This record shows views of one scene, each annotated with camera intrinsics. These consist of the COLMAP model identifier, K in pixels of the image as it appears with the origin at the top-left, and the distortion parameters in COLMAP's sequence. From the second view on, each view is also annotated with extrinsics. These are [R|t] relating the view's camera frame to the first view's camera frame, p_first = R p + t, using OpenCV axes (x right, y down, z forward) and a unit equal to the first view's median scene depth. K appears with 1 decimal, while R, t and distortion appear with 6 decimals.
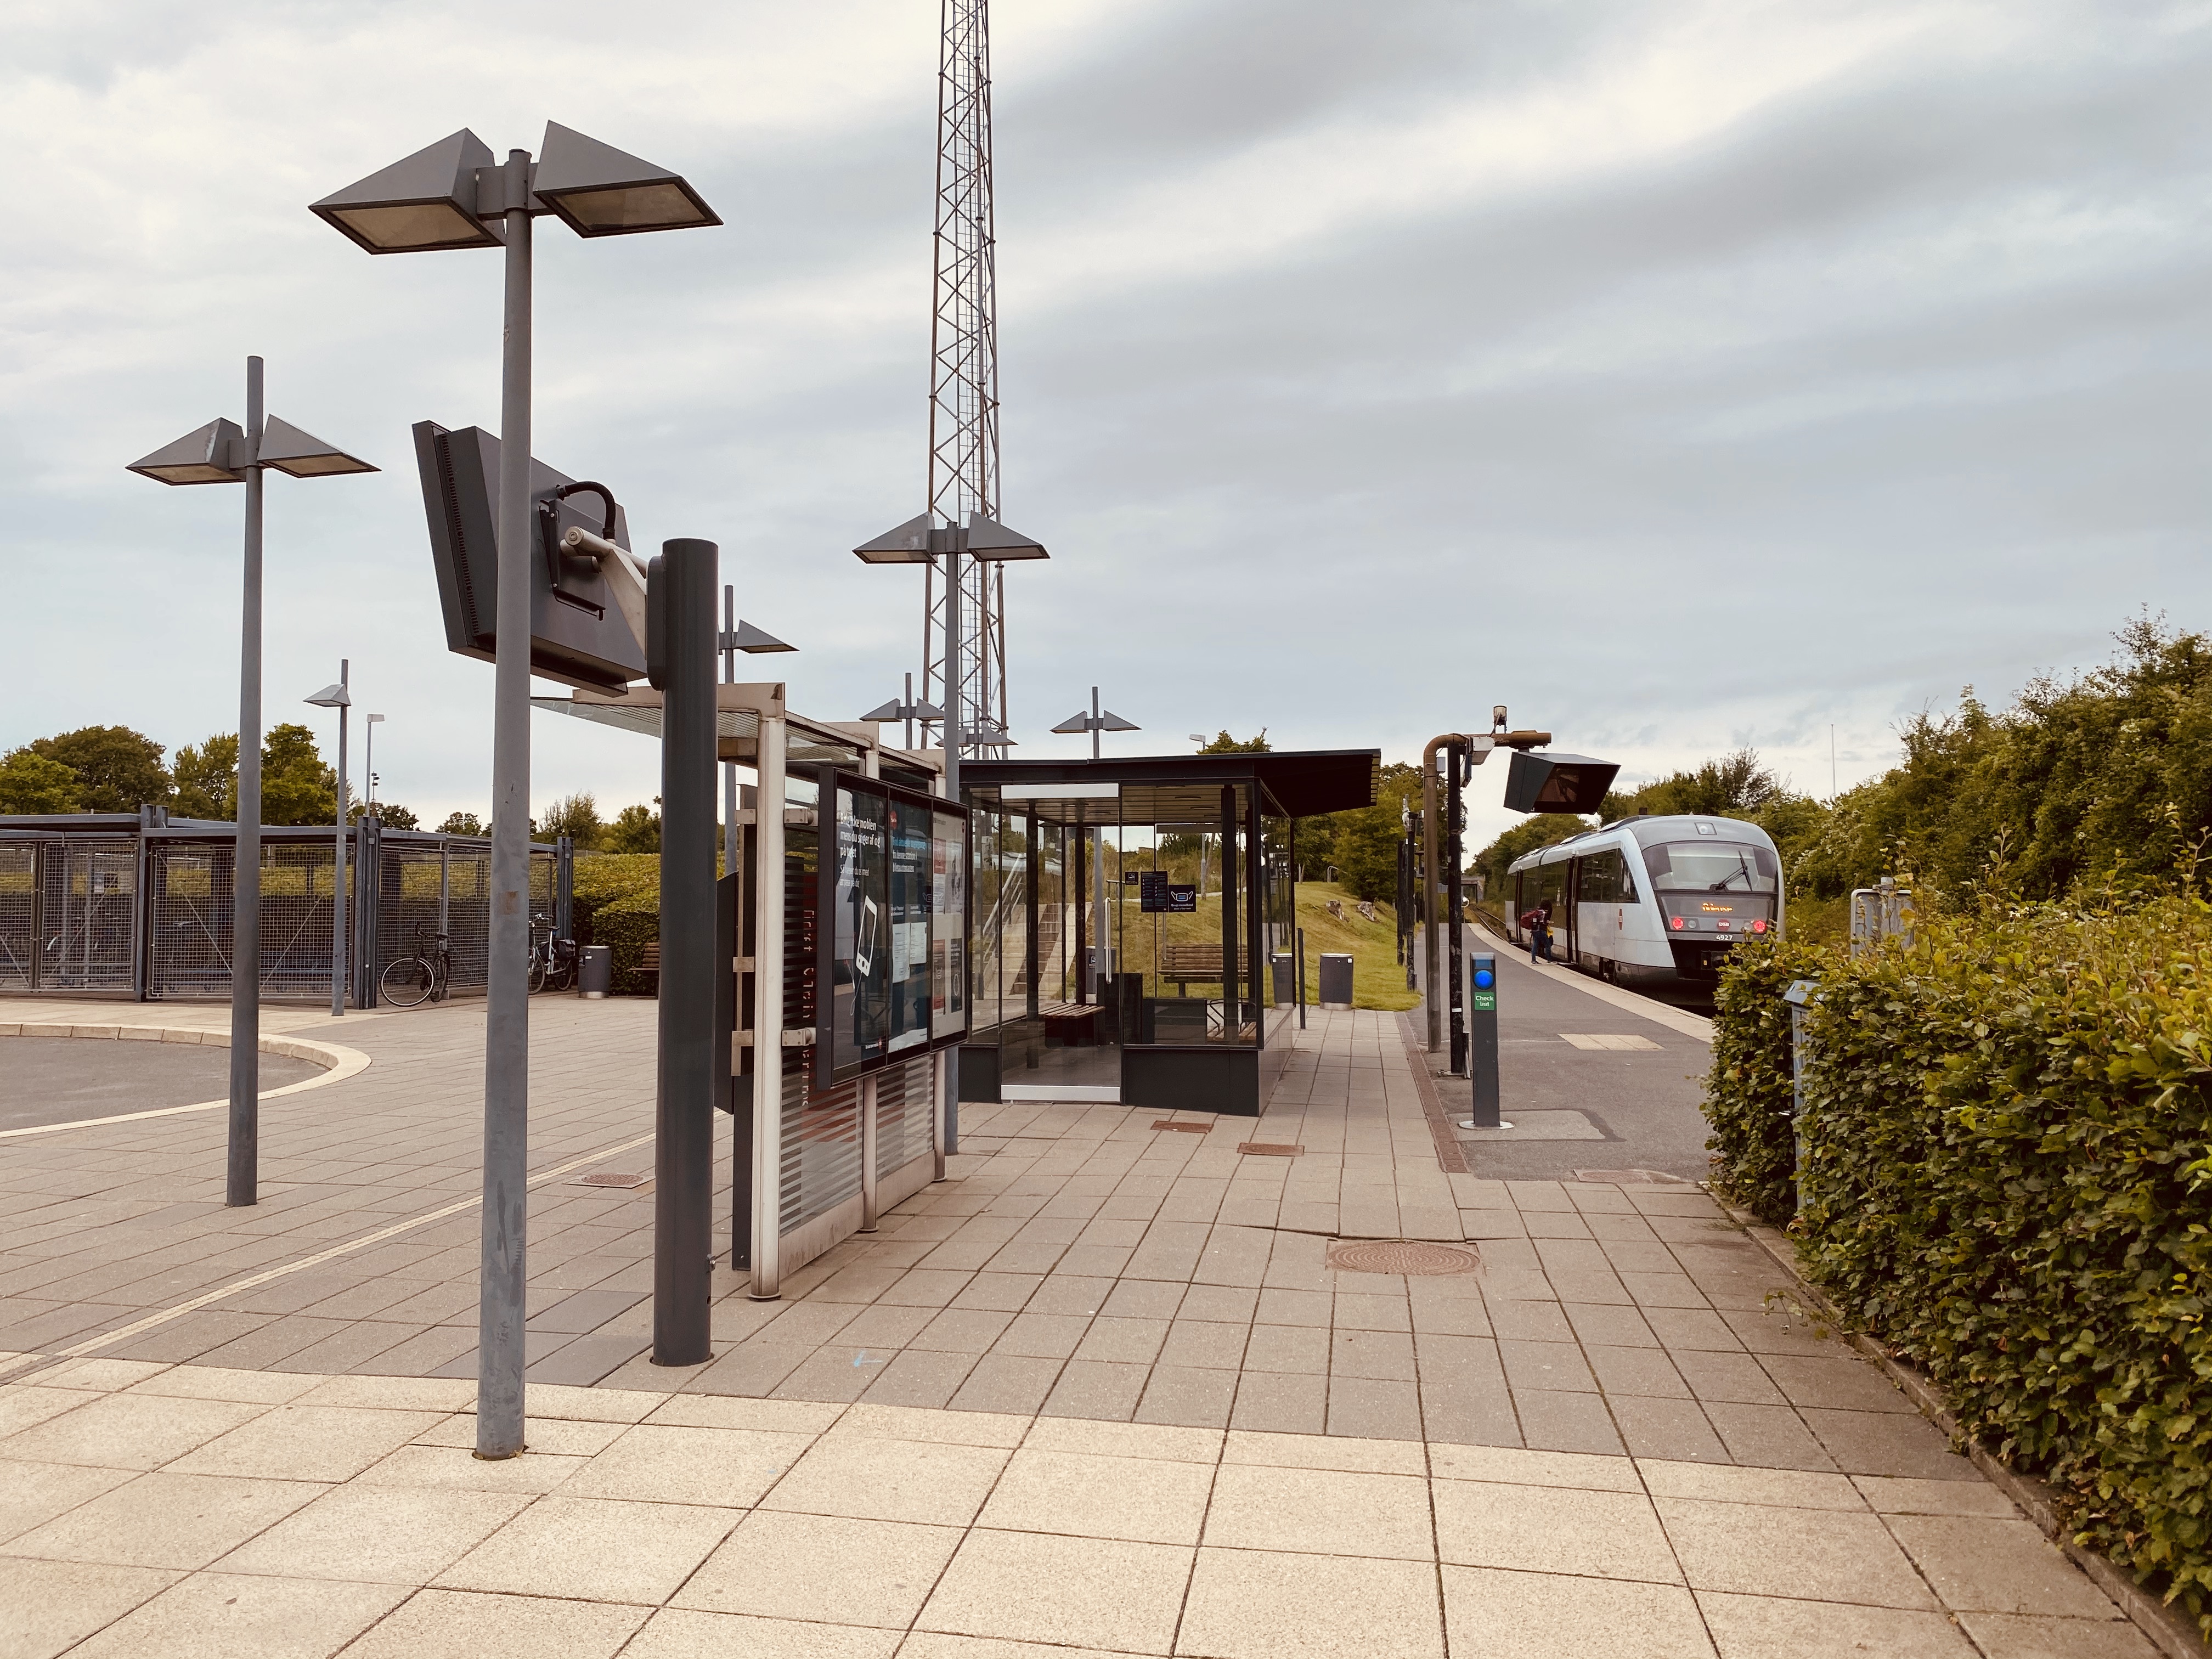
lens RADIAL K [[1735.2, 0, 1048.7], [0, 1735.2, 841.3], [0, 0, 1]] dist [0.049549, -0.040657]
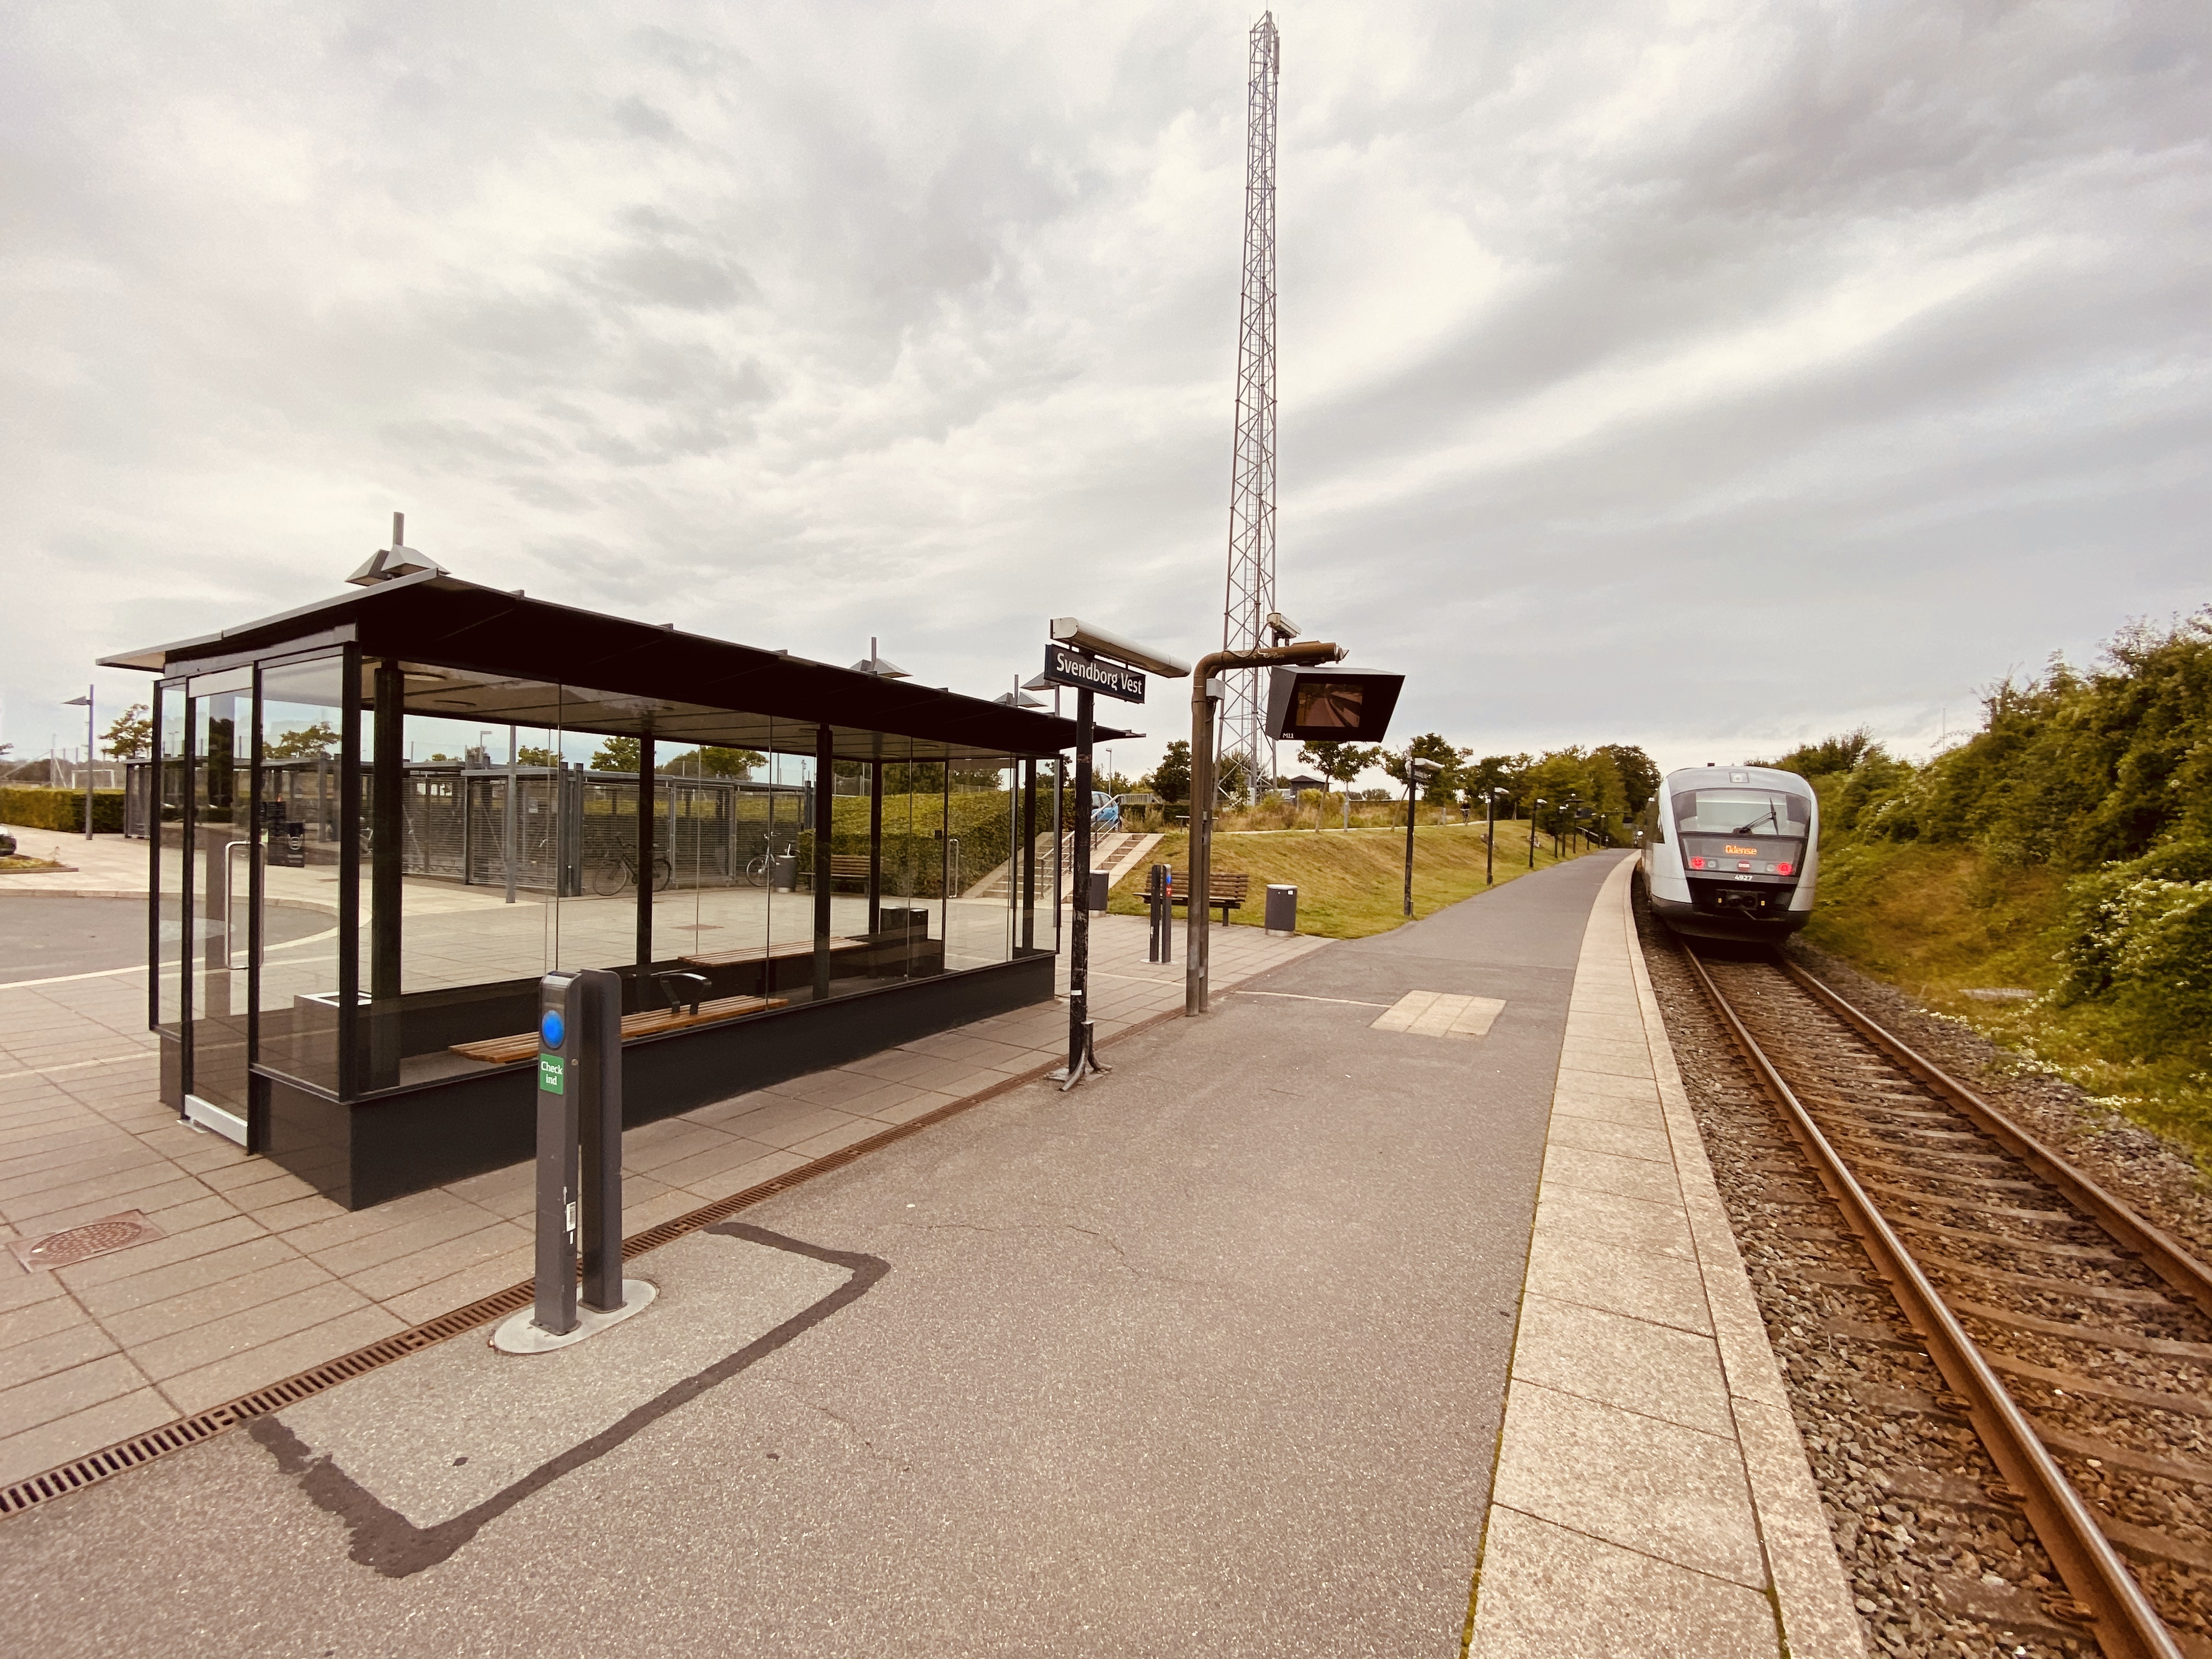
lens RADIAL K [[899.9, 0, 1045.4], [0, 899.9, 860.6], [0, 0, 1]] dist [-0.023128, -0.005691]
pose [[0.924688, 0.033869, -0.379215, 0.147853], [-0.005739, 0.997162, 0.075067, 0.004725], [0.380681, -0.067237, 0.922259, 0.255359]]
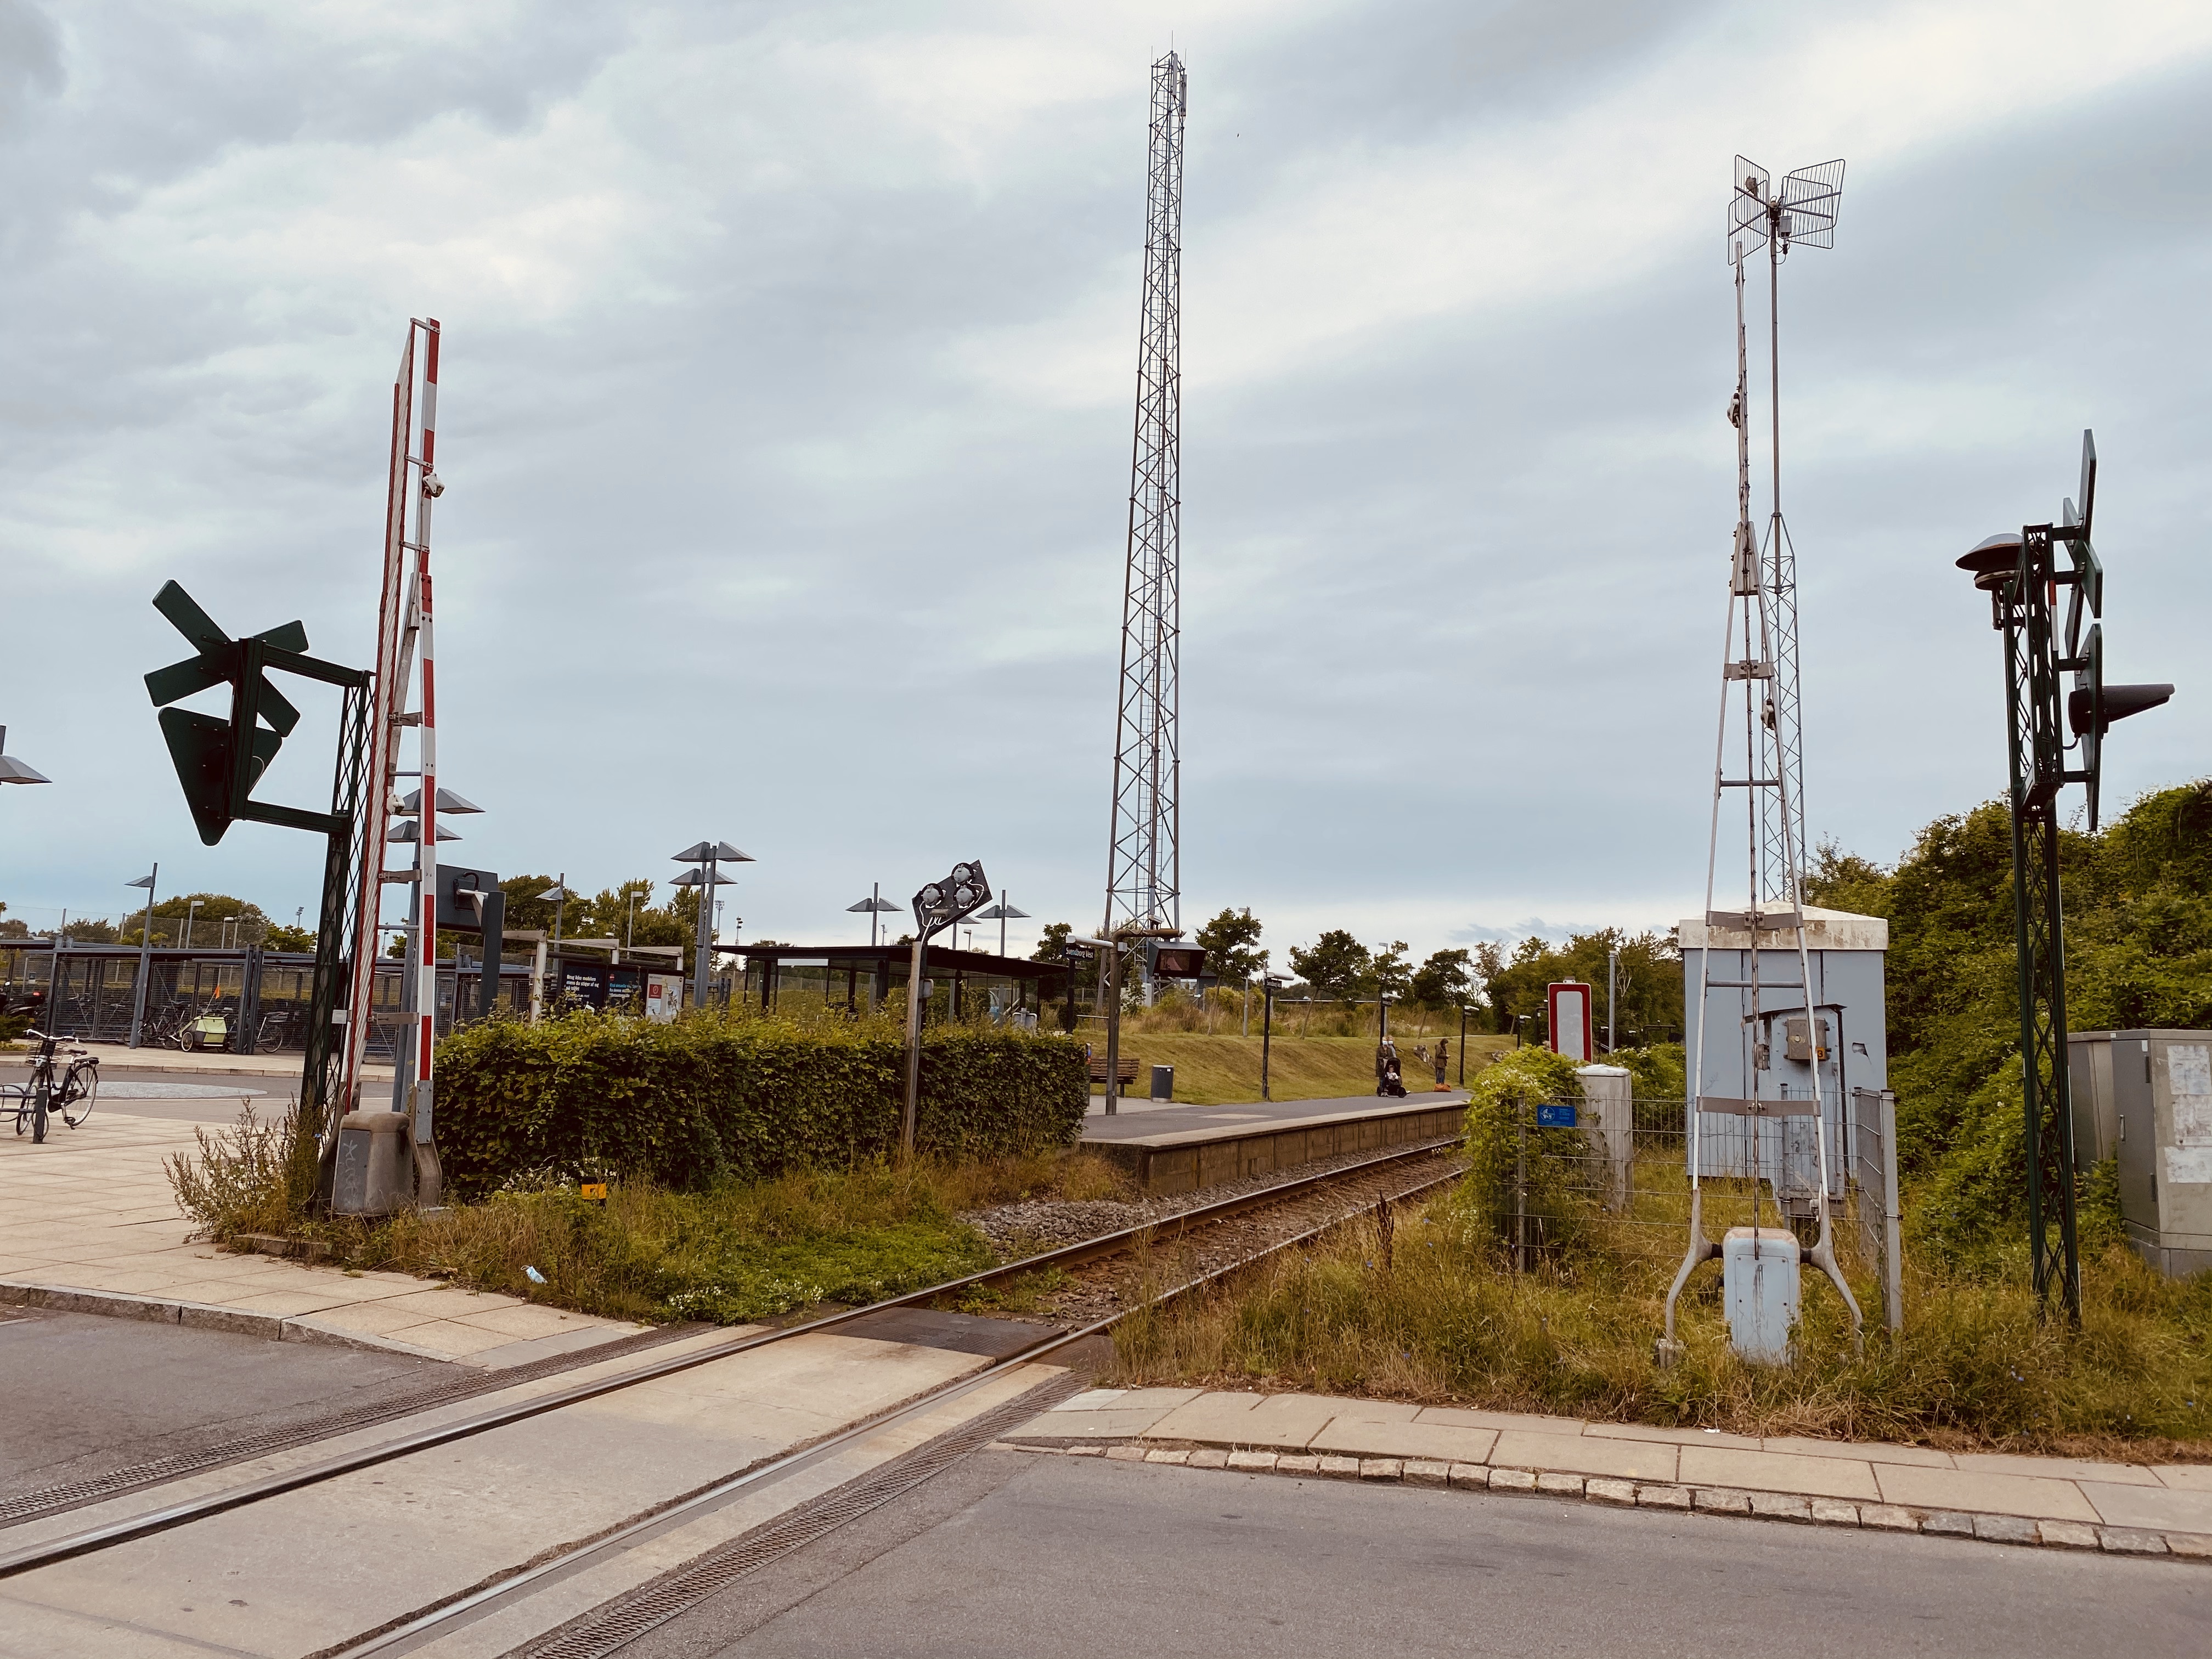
lens RADIAL K [[1735.2, 0, 1138.6], [0, 1735.2, 868.6], [0, 0, 1]] dist [0.049549, -0.040657]
pose [[0.984600, 0.010914, -0.174480, 0.248937], [-0.022637, 0.997606, -0.065337, -0.004784], [0.173349, 0.068280, 0.982491, -0.313638]]
